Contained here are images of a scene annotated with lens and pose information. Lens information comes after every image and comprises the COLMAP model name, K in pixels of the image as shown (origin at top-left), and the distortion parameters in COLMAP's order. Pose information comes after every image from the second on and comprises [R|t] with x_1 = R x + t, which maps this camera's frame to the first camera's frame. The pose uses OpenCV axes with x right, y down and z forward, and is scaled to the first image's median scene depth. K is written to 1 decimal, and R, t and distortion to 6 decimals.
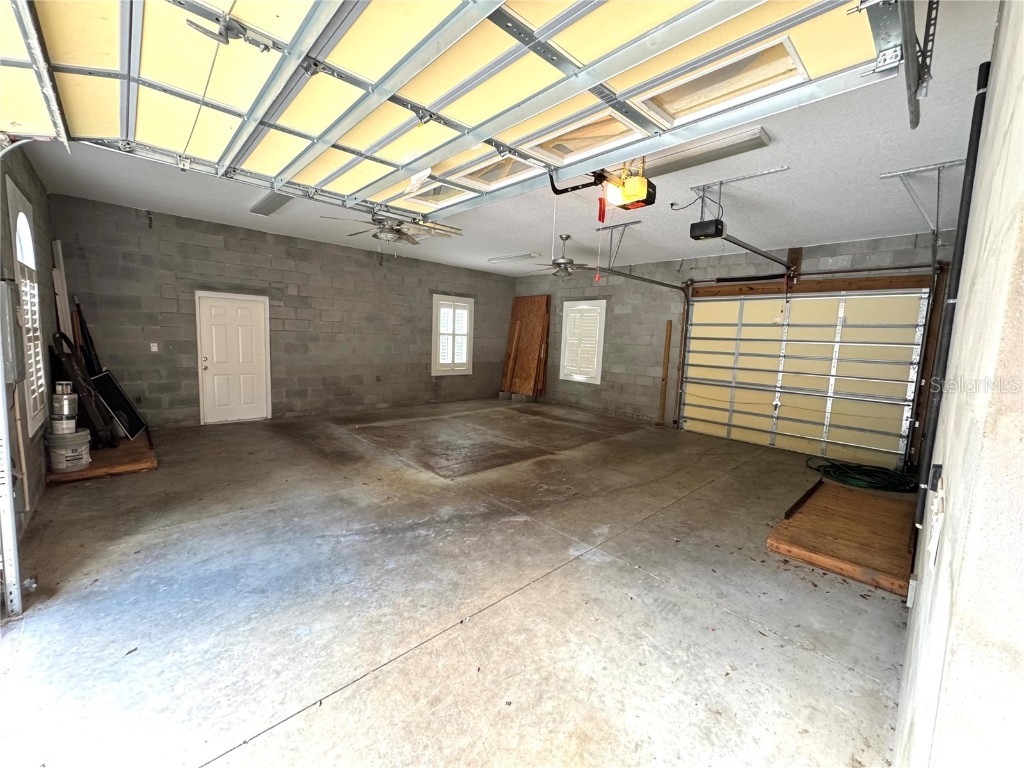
lens RADIAL K [[409.3, 0, 512.0], [0, 409.3, 382.0], [0, 0, 1]] dist [-0.000389, -0.000295]
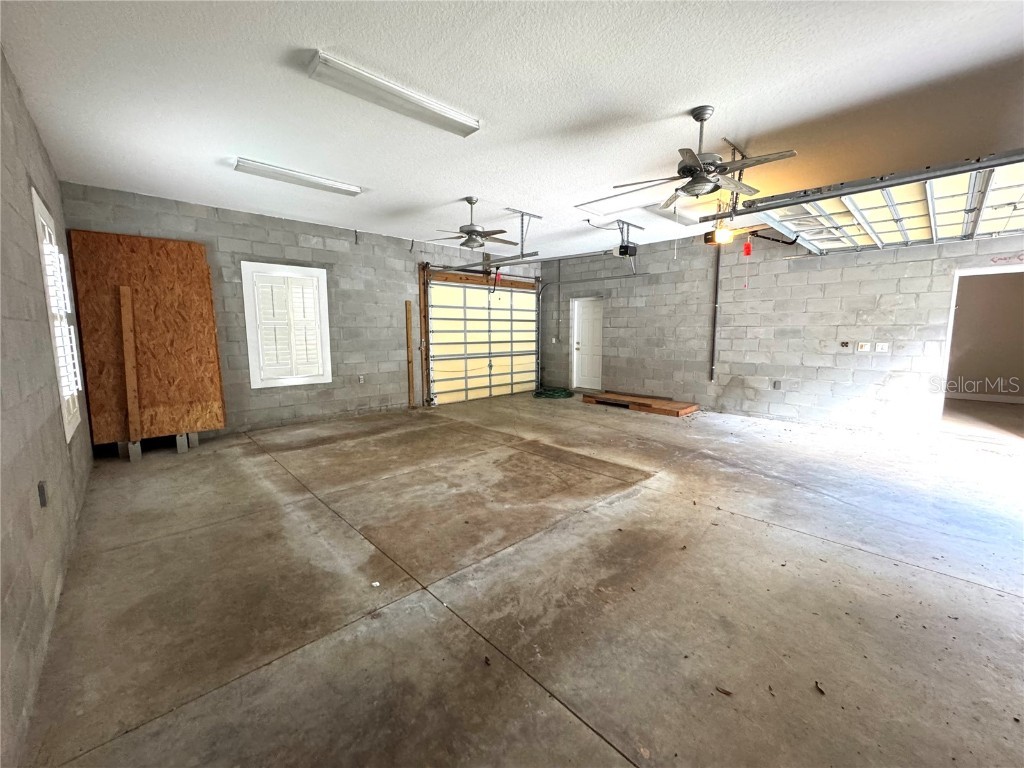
lens RADIAL K [[409.3, 0, 512.7], [0, 409.3, 381.3], [0, 0, 1]] dist [-0.000389, -0.000295]
pose [[-0.002166, -0.162507, 0.986705, -0.822659], [0.113652, 0.980274, 0.161697, -0.123426], [-0.993518, 0.112491, 0.016346, 1.015577]]
